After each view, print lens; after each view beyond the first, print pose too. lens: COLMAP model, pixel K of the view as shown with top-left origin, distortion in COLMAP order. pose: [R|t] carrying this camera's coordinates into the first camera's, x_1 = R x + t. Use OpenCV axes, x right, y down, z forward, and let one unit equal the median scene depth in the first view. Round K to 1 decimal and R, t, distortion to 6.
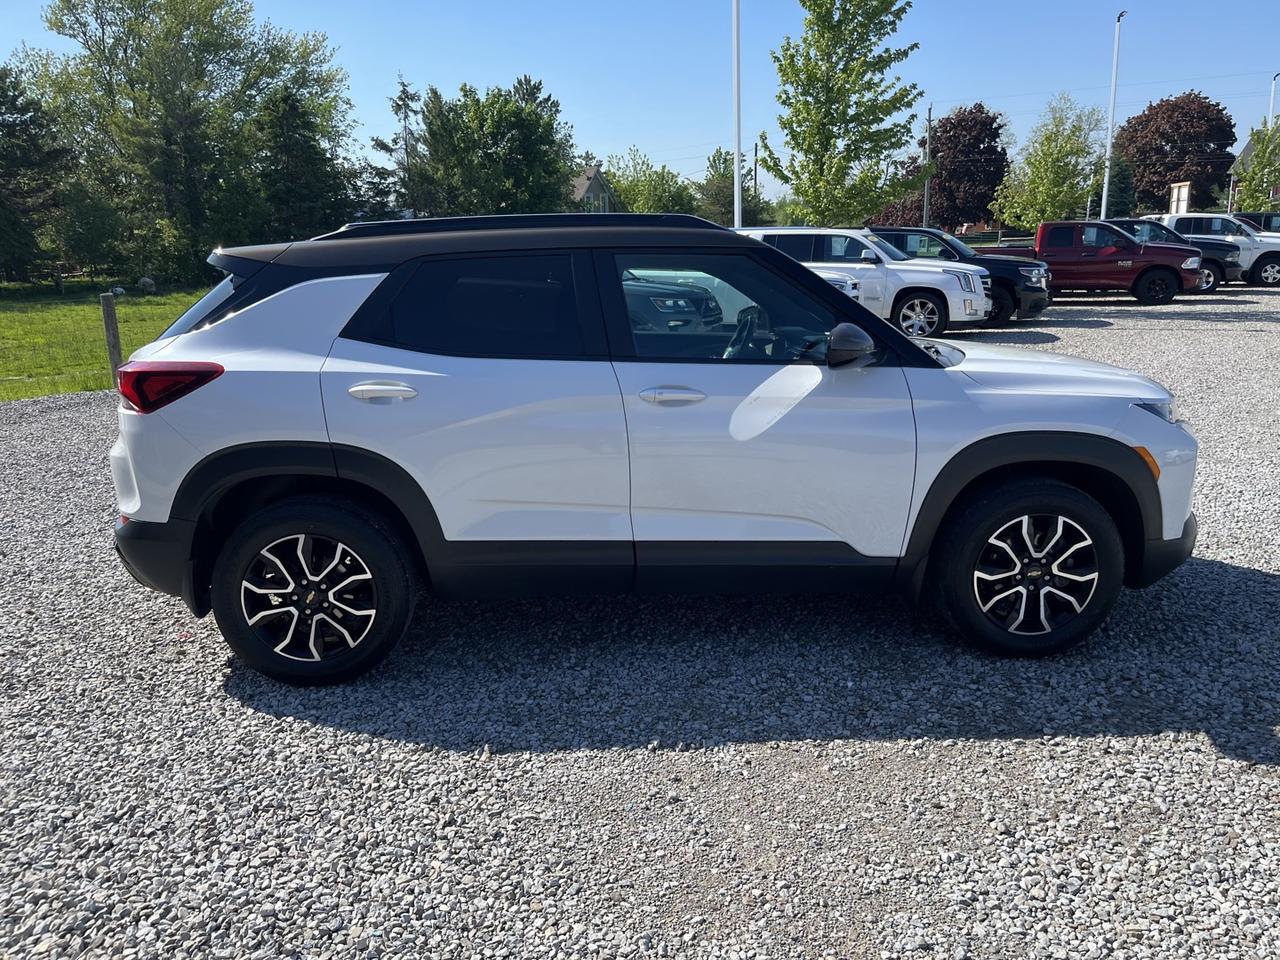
lens RADIAL K [[1031.2, 0, 640.0], [0, 1031.2, 480.0], [0, 0, 1]] dist [0.062588, -0.162438]
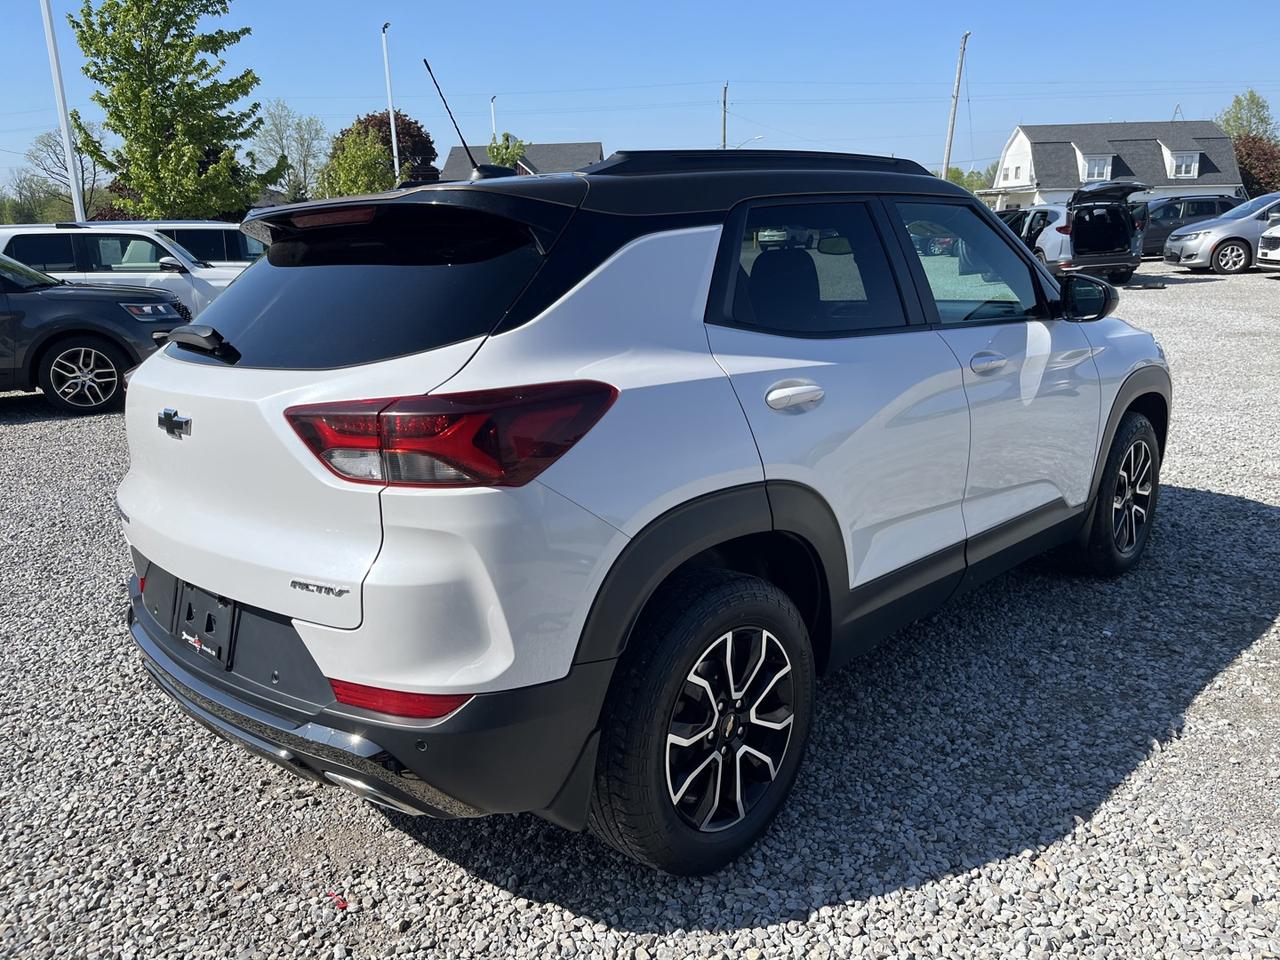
lens RADIAL K [[995.2, 0, 629.4], [0, 995.2, 490.7], [0, 0, 1]] dist [0.077230, -0.128819]
pose [[0.703300, -0.169491, 0.690393, -0.222120], [0.165934, 0.983475, 0.072406, -0.025109], [-0.691256, 0.063637, 0.719802, 0.169290]]
